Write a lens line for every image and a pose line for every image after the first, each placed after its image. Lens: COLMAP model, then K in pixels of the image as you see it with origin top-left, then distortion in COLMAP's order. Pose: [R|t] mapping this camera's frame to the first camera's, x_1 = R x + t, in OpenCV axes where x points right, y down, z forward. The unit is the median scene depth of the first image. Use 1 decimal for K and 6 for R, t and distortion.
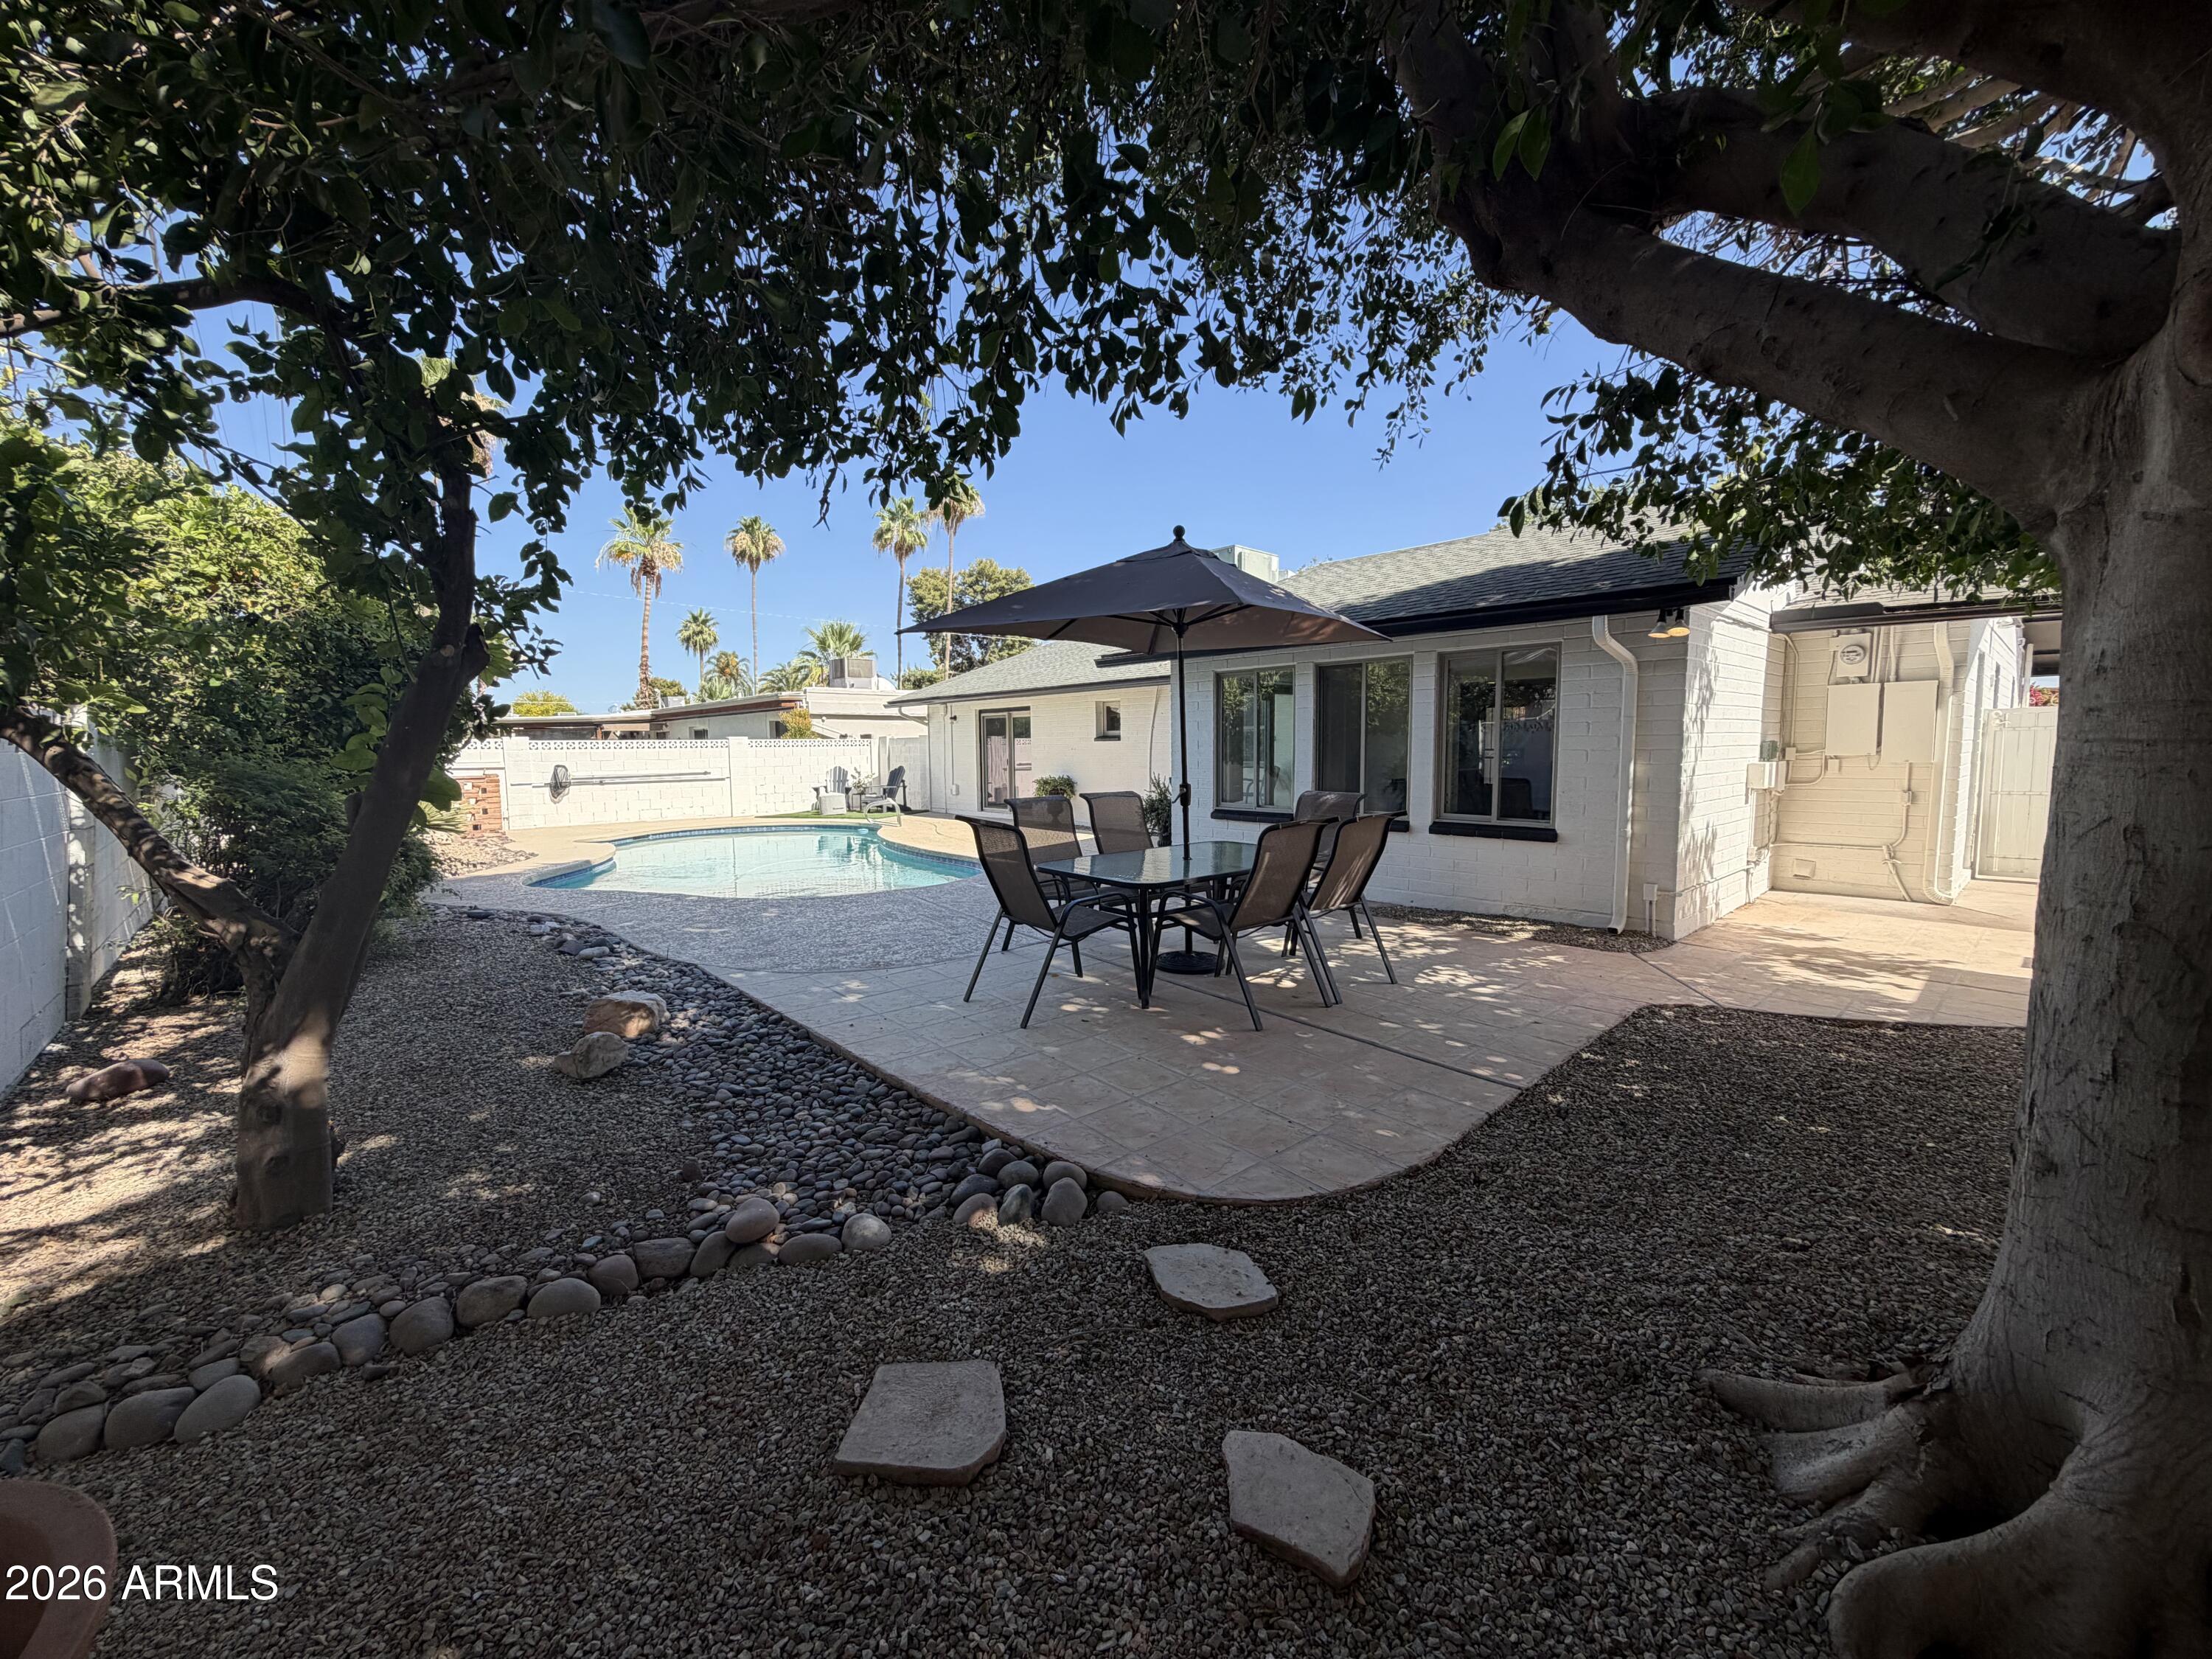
lens RADIAL K [[883.8, 0, 1106.0], [0, 883.8, 829.5], [0, 0, 1]] dist [0.000070, -0.000095]
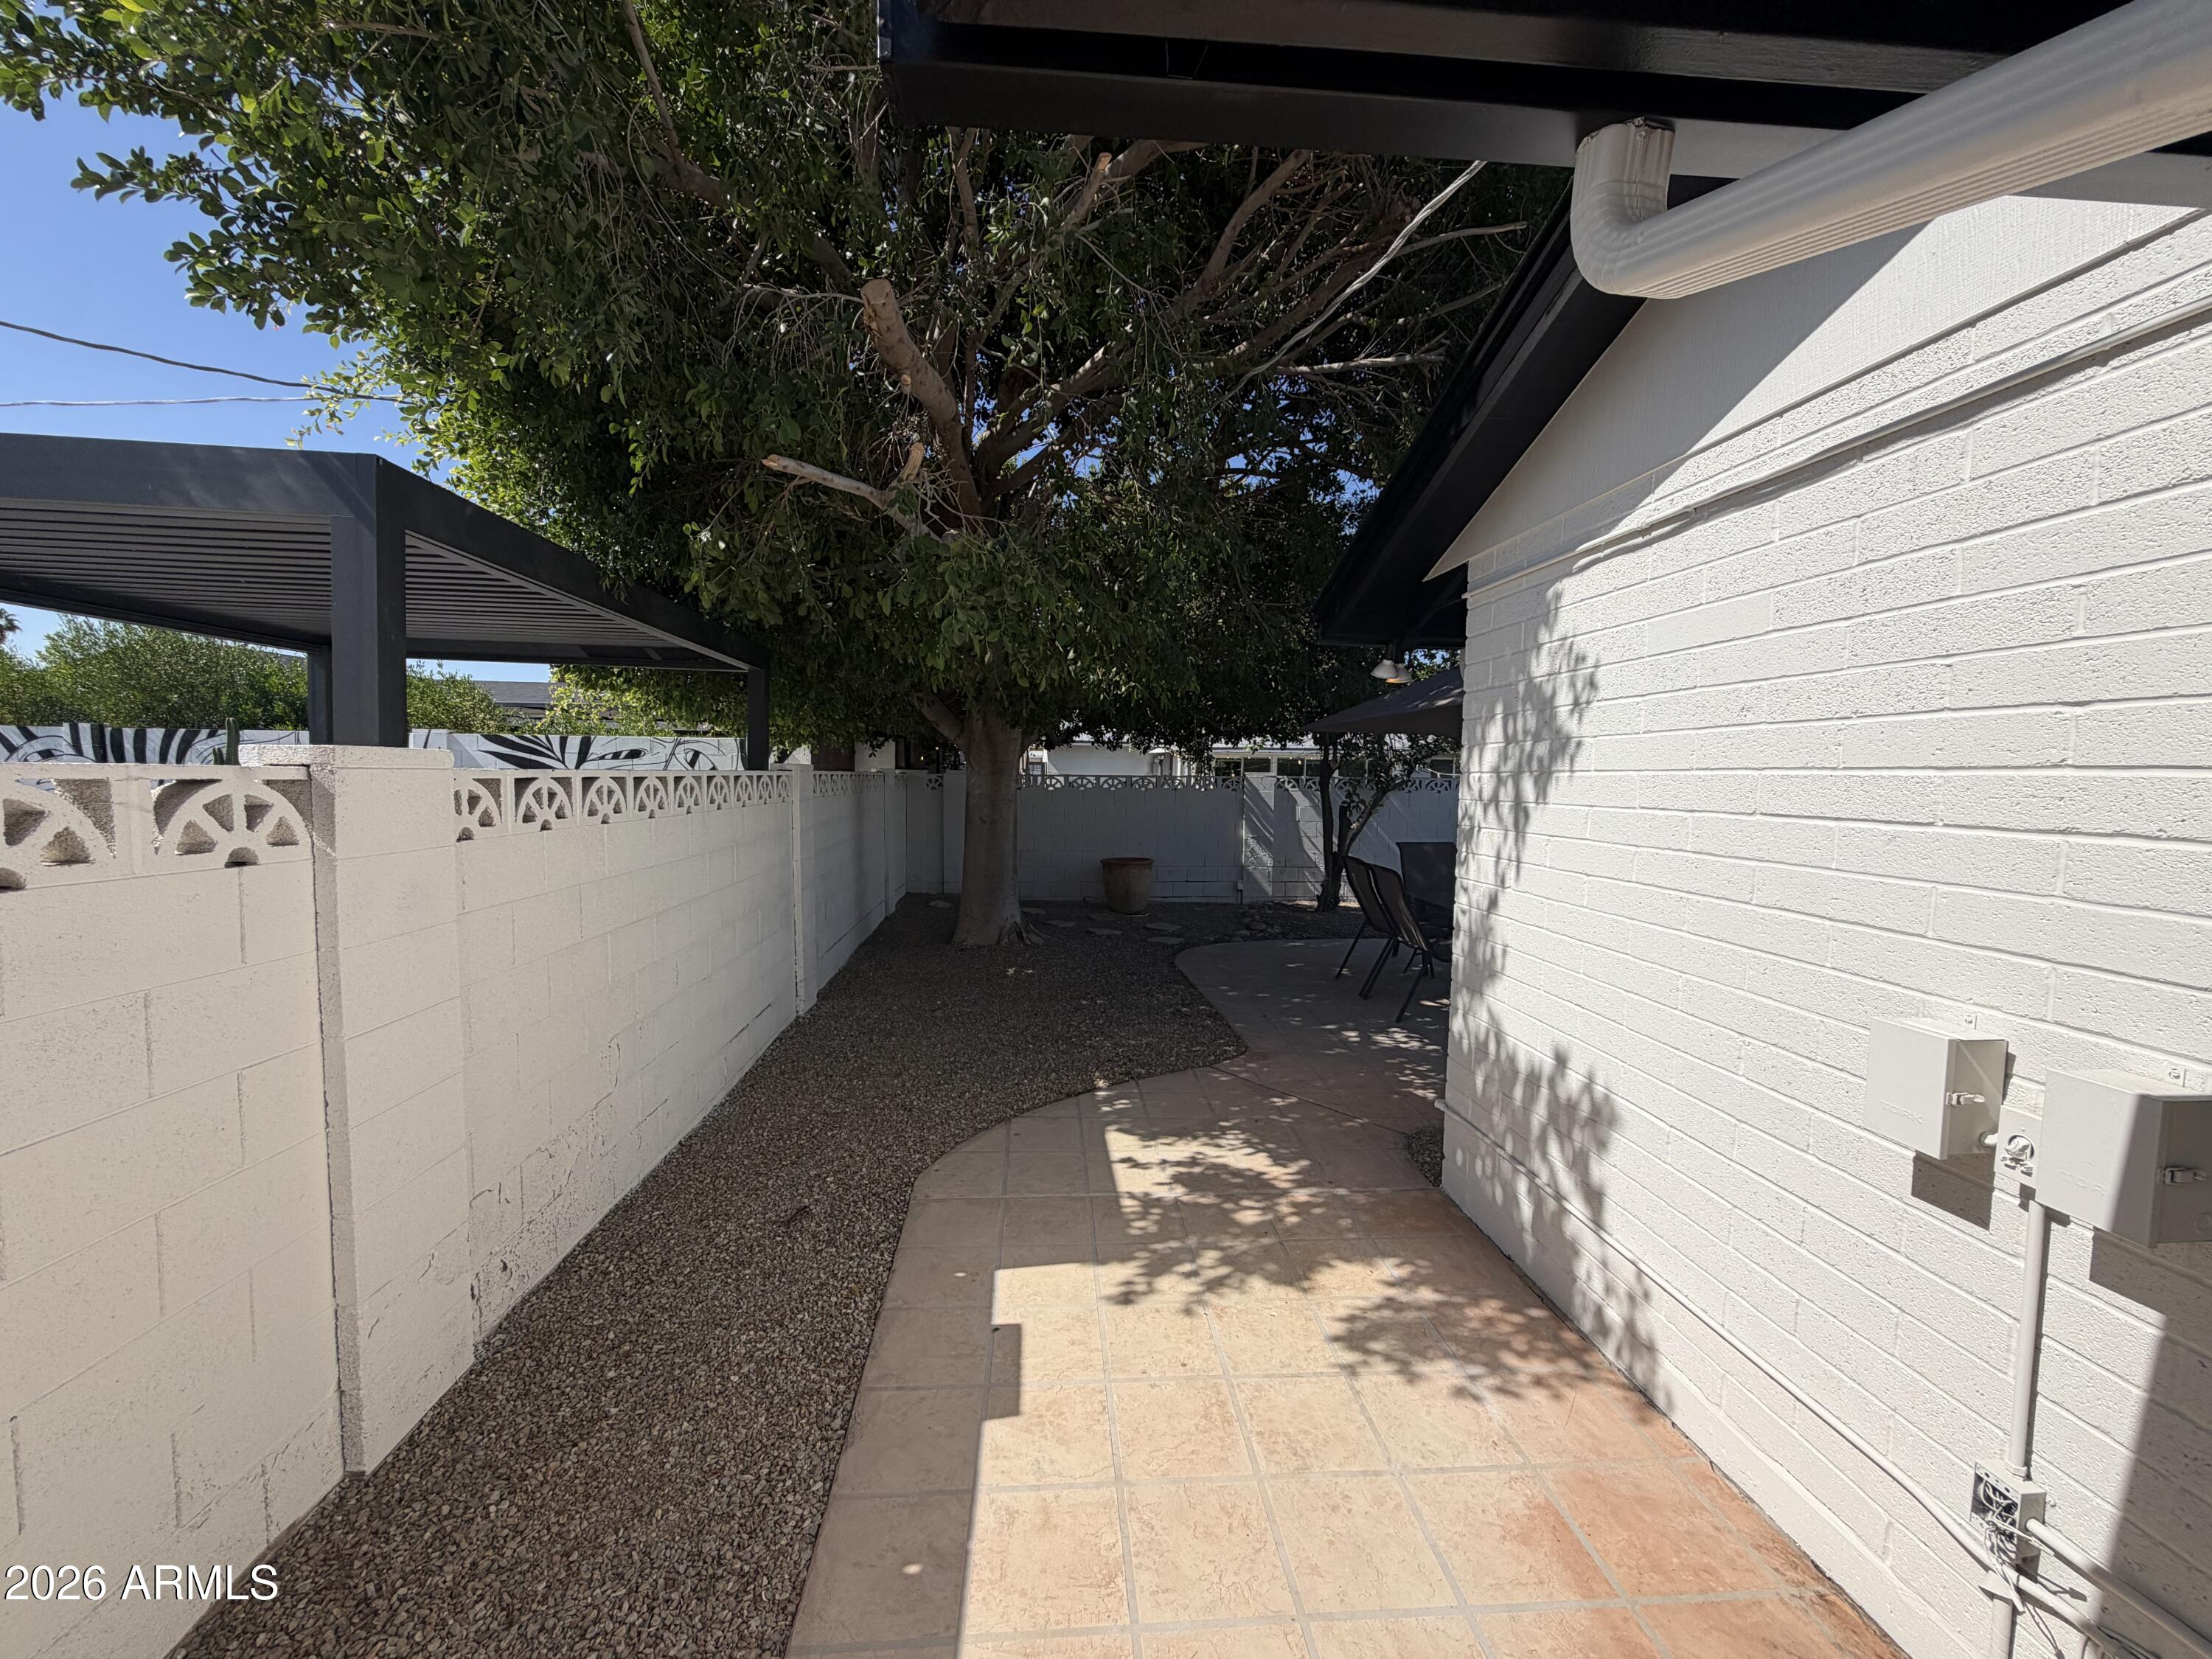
lens RADIAL K [[883.8, 0, 1106.0], [0, 883.8, 829.5], [0, 0, 1]] dist [0.000070, -0.000095]
pose [[-0.618193, 0.040922, -0.784960, 1.487691], [-0.091495, 0.988109, 0.123569, -0.183212], [0.780683, 0.148209, -0.607098, 1.401562]]
